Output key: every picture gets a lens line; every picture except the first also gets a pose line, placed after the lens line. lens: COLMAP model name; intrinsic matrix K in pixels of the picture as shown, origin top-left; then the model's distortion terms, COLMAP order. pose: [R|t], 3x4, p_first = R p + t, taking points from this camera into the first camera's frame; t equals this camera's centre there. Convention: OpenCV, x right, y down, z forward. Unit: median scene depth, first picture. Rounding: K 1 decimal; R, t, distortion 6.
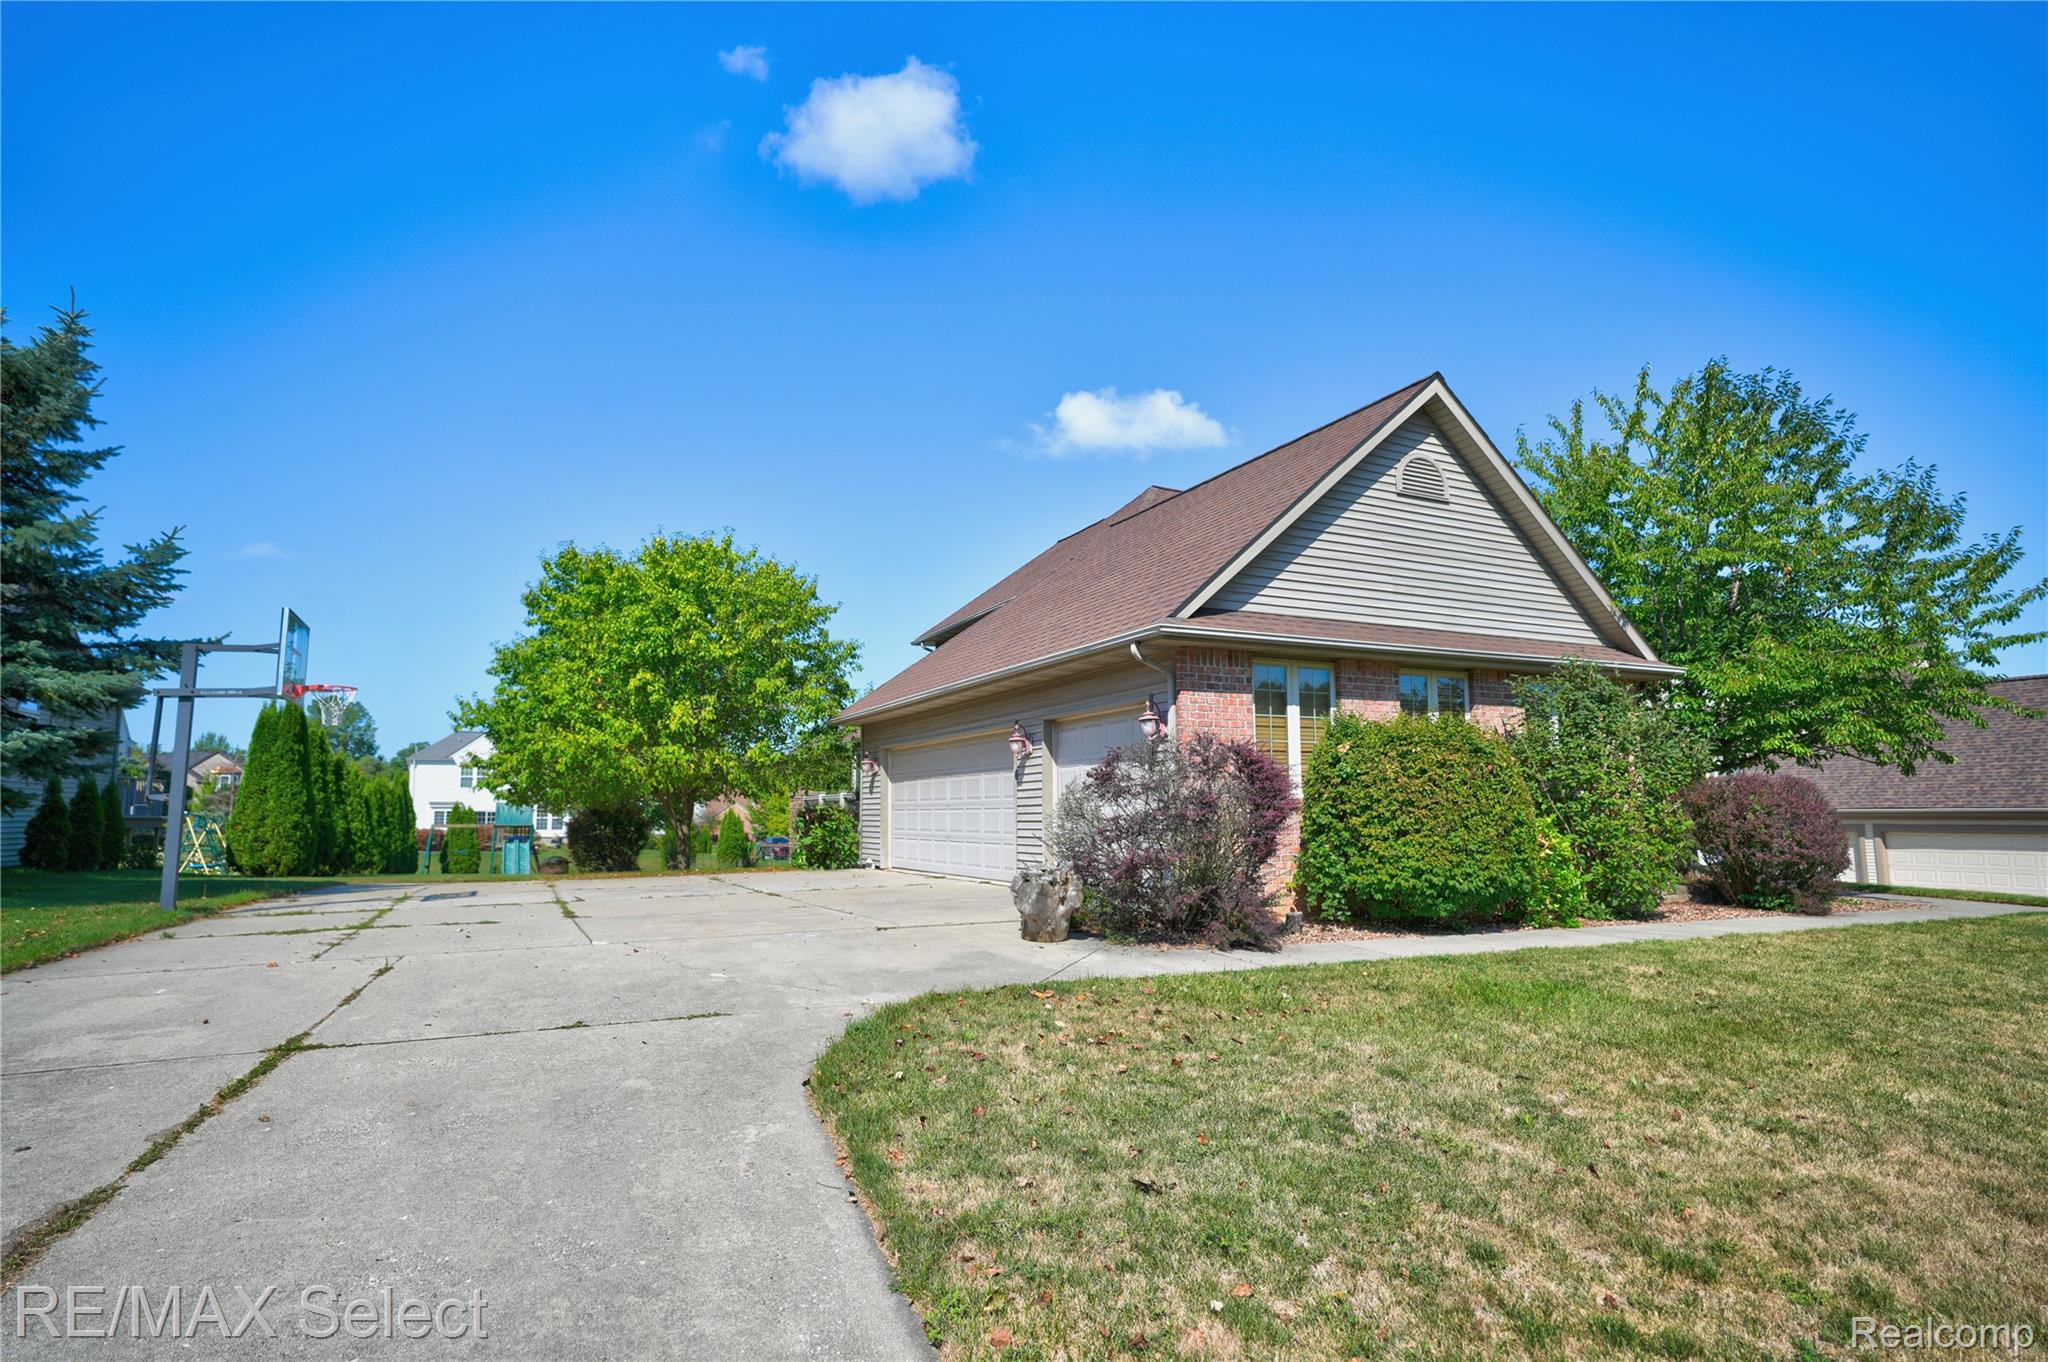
lens RADIAL K [[1133.1, 0, 1016.4], [0, 1133.1, 692.5], [0, 0, 1]] dist [-0.010873, 0.006391]
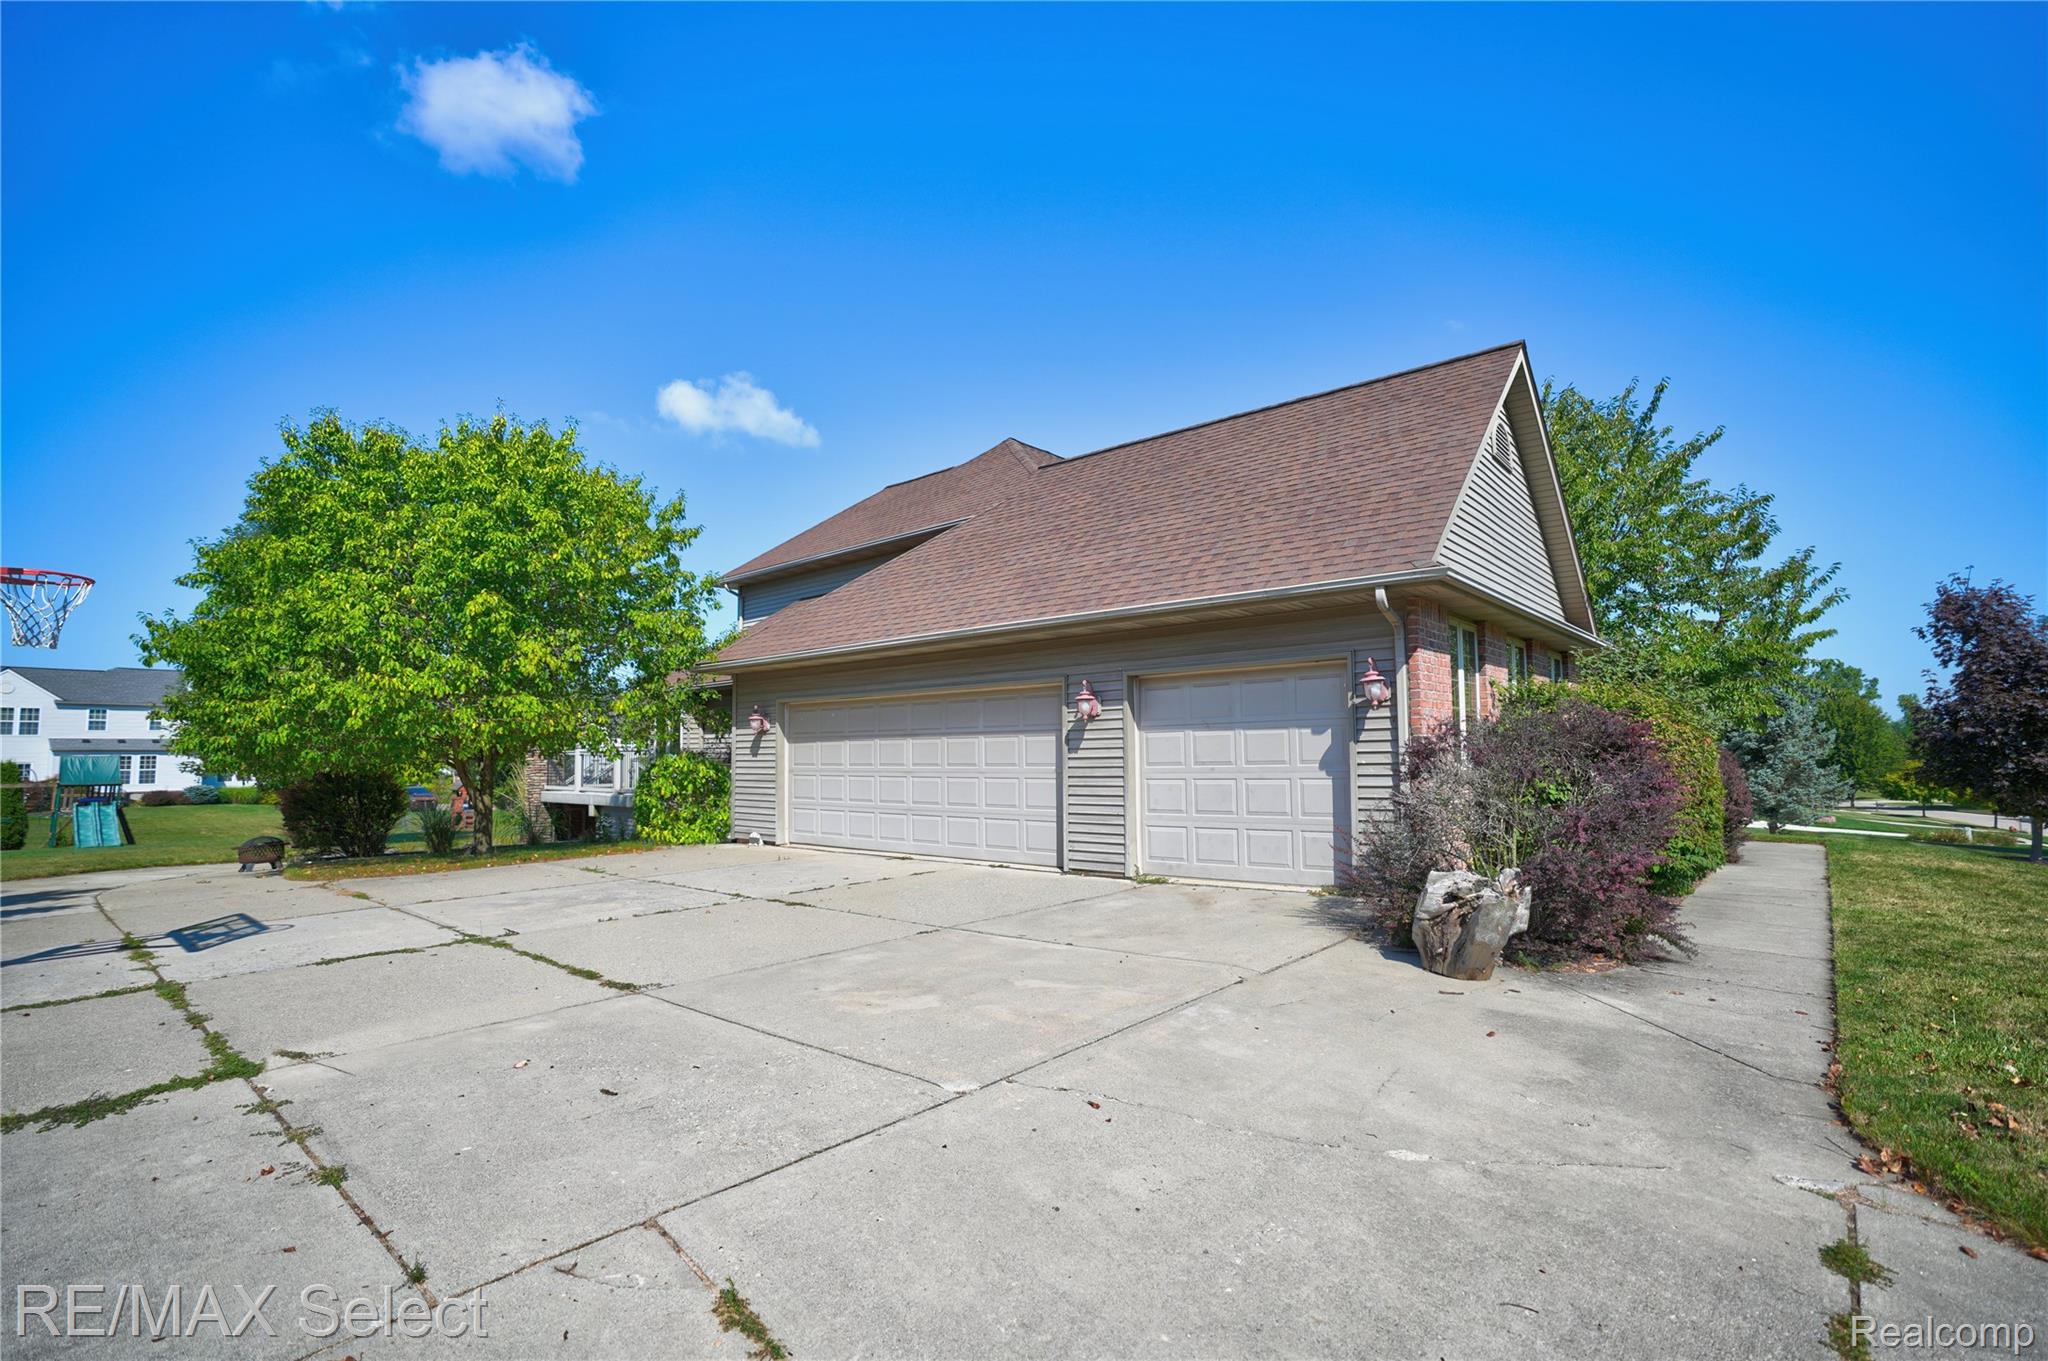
lens RADIAL K [[945.9, 0, 1035.5], [0, 945.9, 673.5], [0, 0, 1]] dist [-0.057516, 0.018629]
pose [[0.904408, 0.029064, 0.425678, -0.257245], [-0.037818, 0.999211, 0.012125, 0.012759], [-0.424990, -0.027064, 0.904793, 0.301233]]
